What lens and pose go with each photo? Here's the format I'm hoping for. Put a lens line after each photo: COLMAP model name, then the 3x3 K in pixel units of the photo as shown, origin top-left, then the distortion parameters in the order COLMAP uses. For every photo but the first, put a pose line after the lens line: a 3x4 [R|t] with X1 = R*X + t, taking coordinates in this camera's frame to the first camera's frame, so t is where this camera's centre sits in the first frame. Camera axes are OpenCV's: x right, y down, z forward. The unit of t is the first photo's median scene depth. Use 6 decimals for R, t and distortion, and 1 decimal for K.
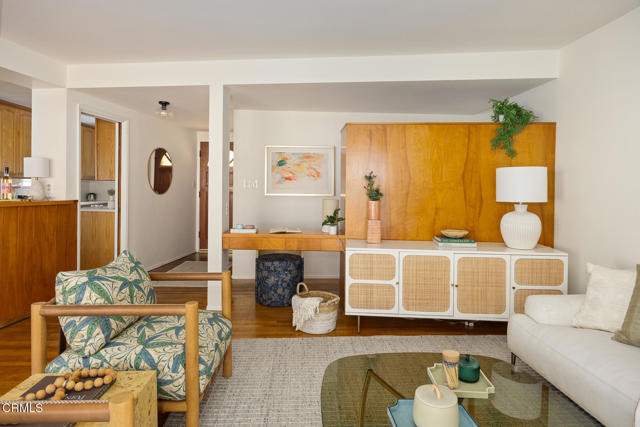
lens RADIAL K [[358.7, 0, 316.9], [0, 358.7, 189.1], [0, 0, 1]] dist [-0.003384, -0.000118]
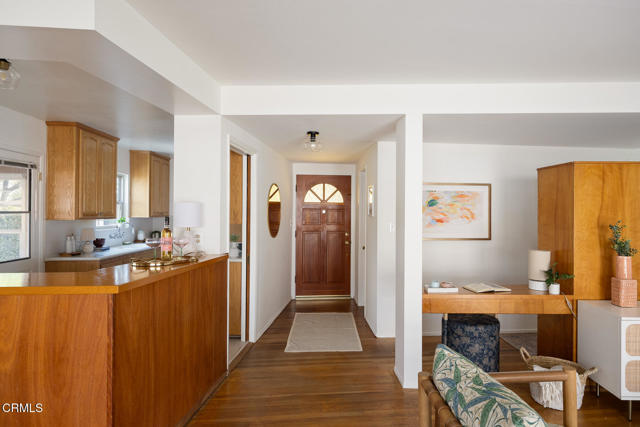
lens RADIAL K [[371.3, 0, 365.1], [0, 371.3, 213.6], [0, 0, 1]] dist [0.004632, 0.004067]
pose [[0.998259, -0.002306, 0.058938, -0.441592], [0.003002, 0.999927, -0.011716, -0.051170], [-0.058906, 0.011872, 0.998193, 0.153103]]
